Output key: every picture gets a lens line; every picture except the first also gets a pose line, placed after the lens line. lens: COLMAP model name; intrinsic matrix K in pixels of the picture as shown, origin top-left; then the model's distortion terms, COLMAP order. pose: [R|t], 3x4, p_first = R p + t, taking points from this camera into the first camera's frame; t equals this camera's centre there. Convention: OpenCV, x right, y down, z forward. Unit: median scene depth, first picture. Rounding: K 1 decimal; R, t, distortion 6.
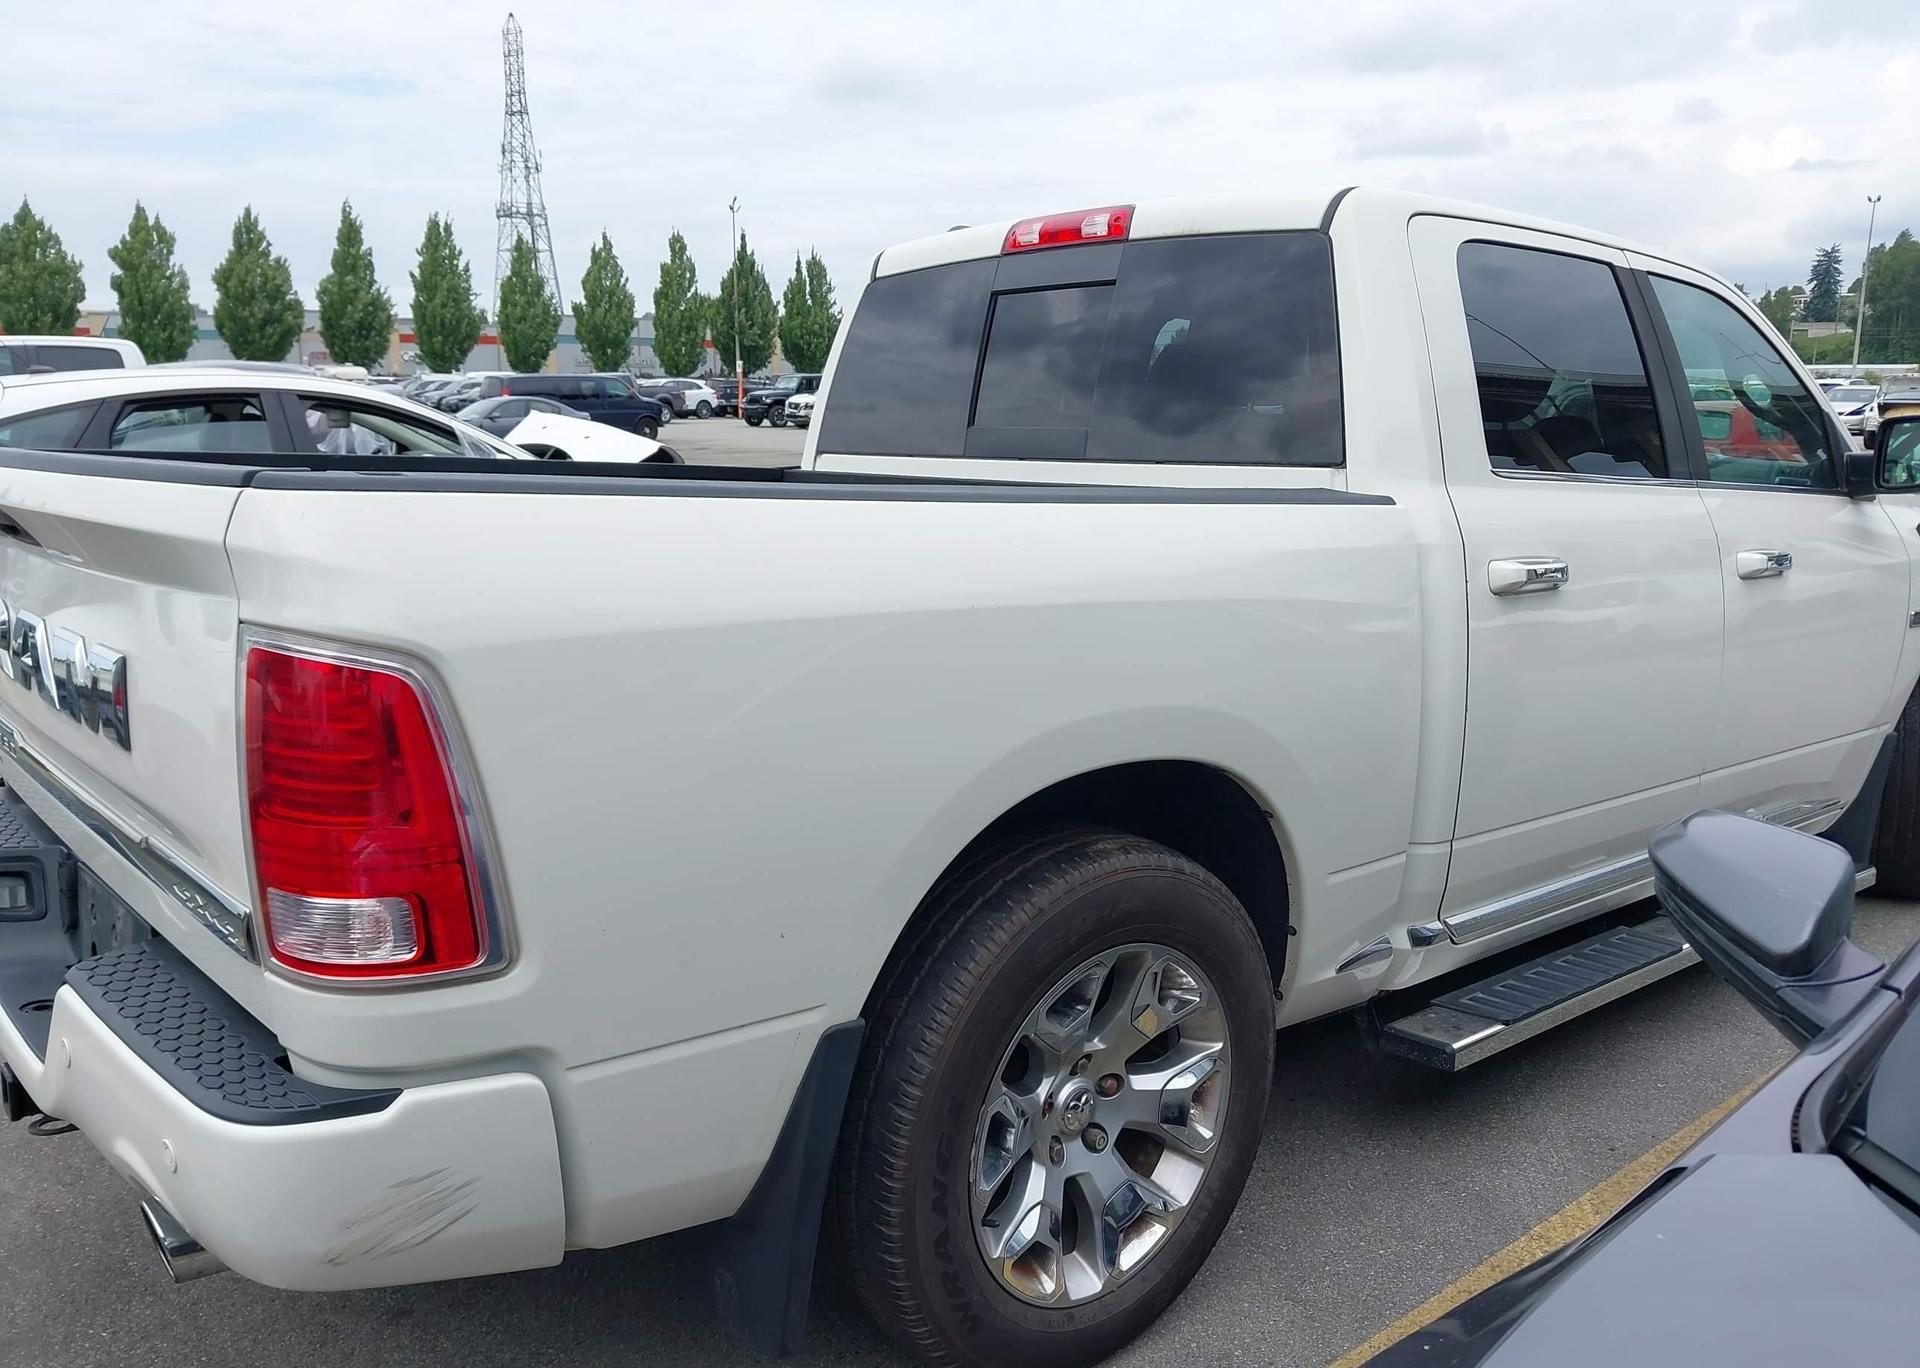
lens RADIAL K [[1506.4, 0, 968.6], [0, 1506.4, 770.3], [0, 0, 1]] dist [0.019156, -0.036241]
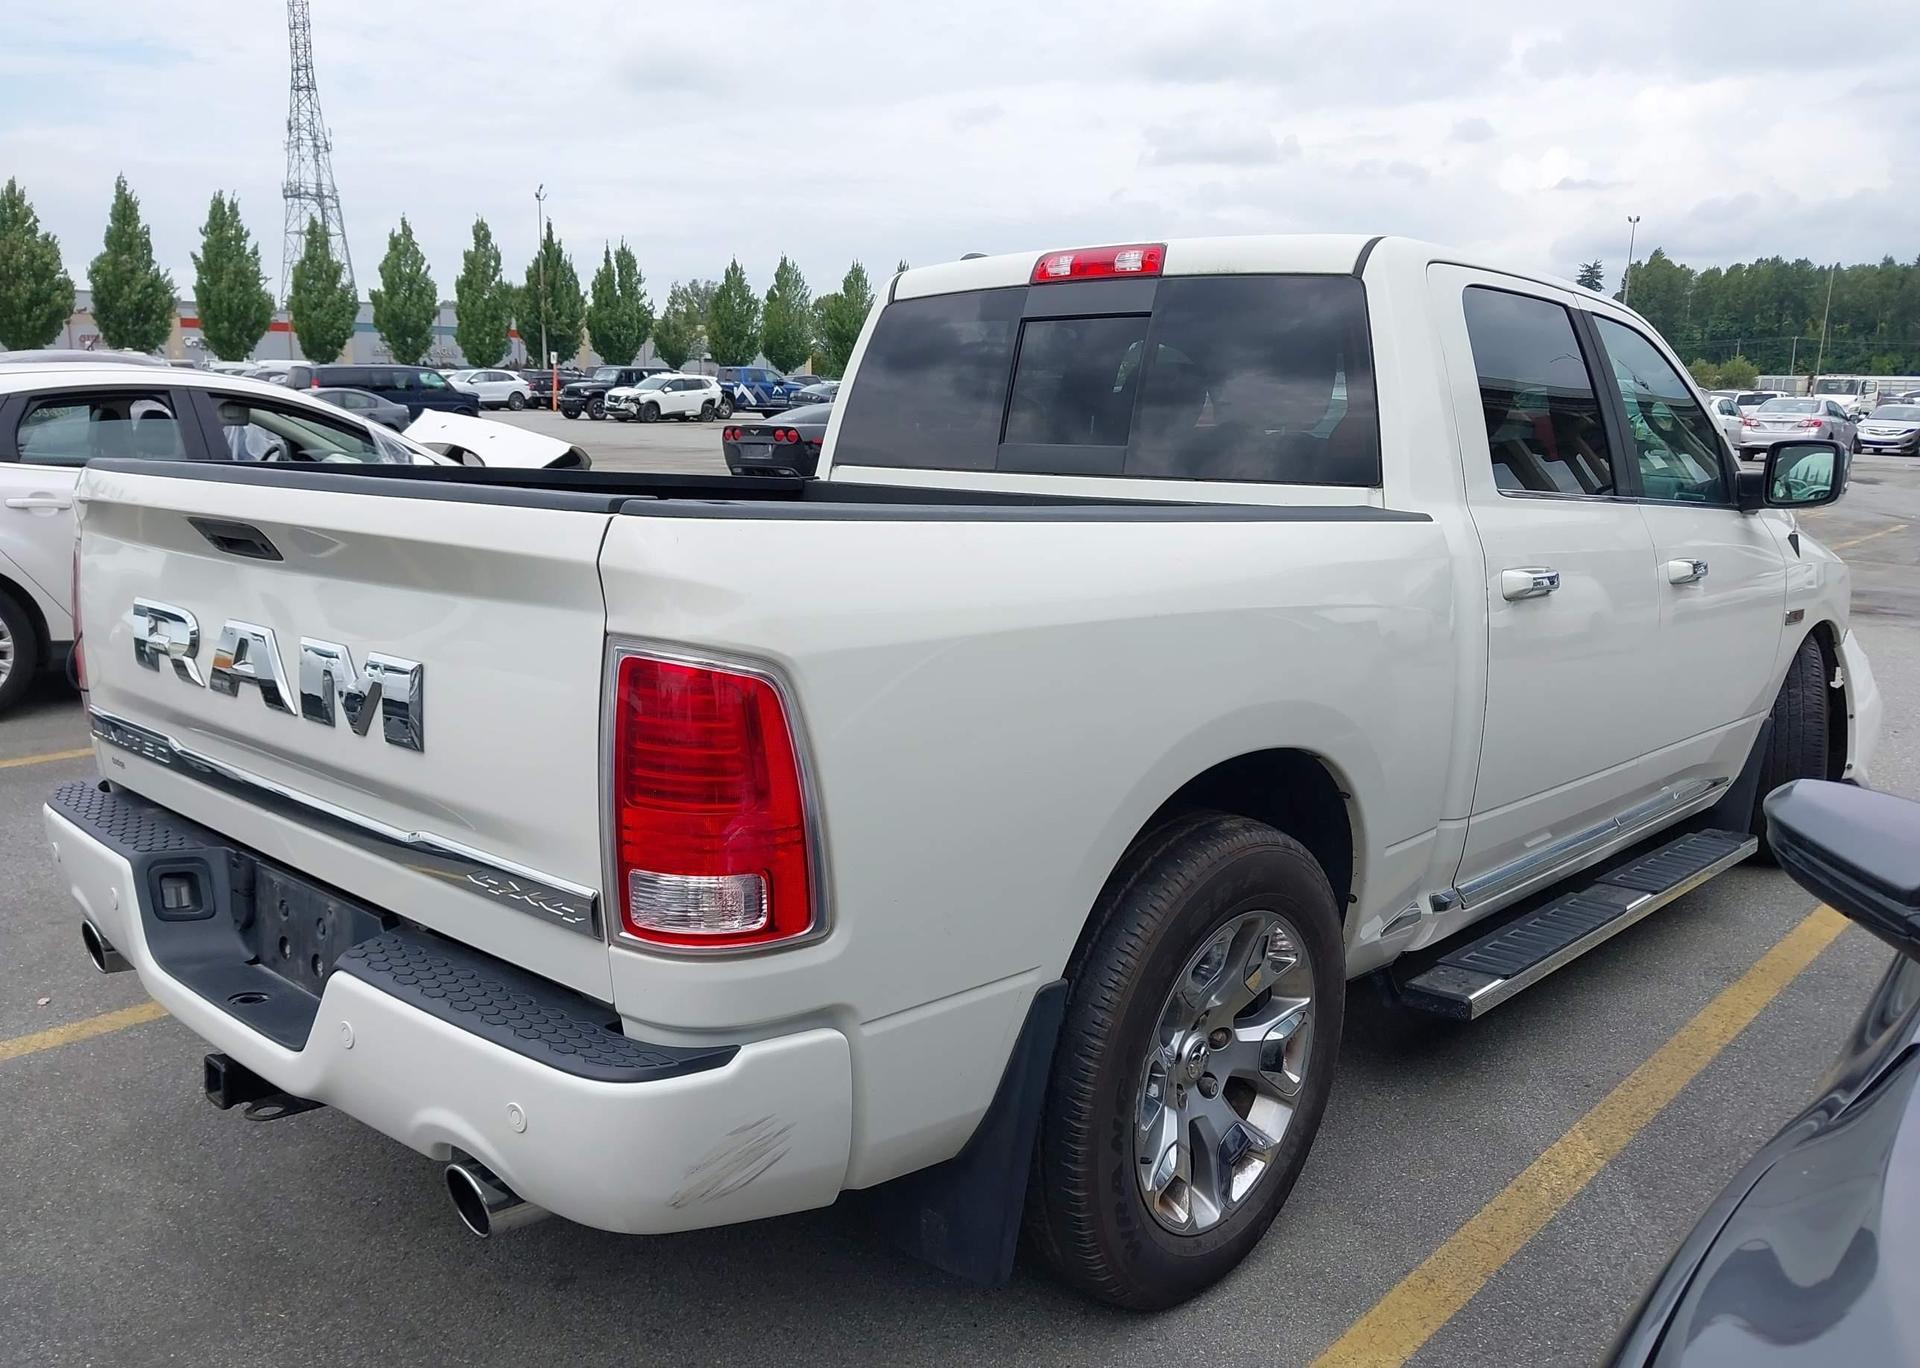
lens RADIAL K [[1506.4, 0, 976.3], [0, 1506.4, 774.4], [0, 0, 1]] dist [0.019156, -0.036241]
pose [[0.991778, -0.016575, 0.126889, -0.192528], [0.016005, 0.999857, 0.005505, 0.002632], [-0.126962, -0.003428, 0.991902, -0.078889]]
